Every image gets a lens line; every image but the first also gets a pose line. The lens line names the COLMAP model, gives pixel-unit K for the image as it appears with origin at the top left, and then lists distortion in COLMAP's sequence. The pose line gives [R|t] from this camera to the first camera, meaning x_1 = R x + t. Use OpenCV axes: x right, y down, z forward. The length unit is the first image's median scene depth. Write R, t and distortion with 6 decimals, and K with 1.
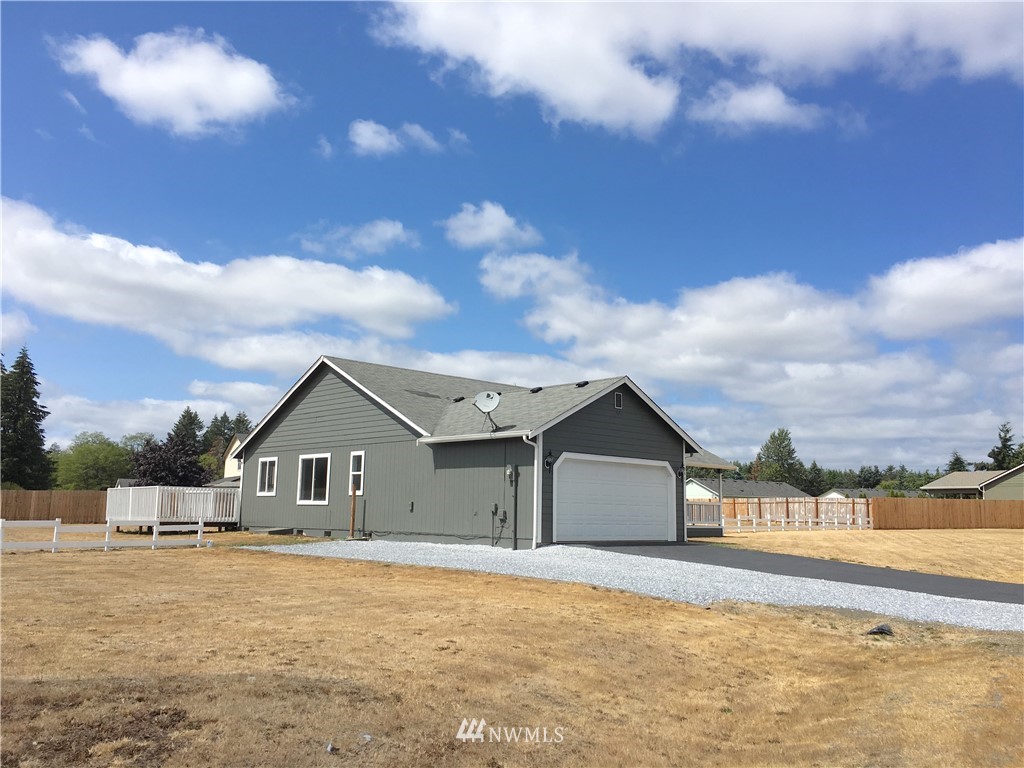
lens RADIAL K [[866.3, 0, 512.0], [0, 866.3, 384.0], [0, 0, 1]] dist [0.087191, -0.067315]
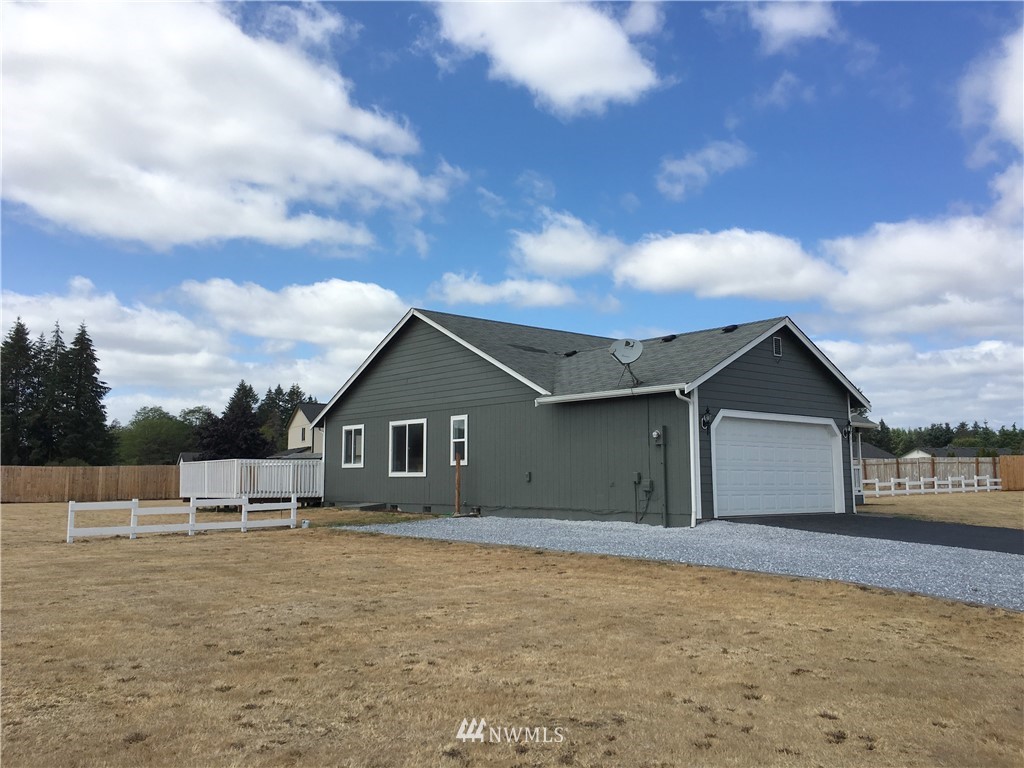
lens RADIAL K [[866.3, 0, 512.0], [0, 866.3, 384.0], [0, 0, 1]] dist [0.087191, -0.067315]
pose [[0.998304, -0.025452, -0.052366, -0.075386], [0.027409, 0.998940, 0.036992, 0.014470], [0.051369, -0.038365, 0.997943, 0.128248]]
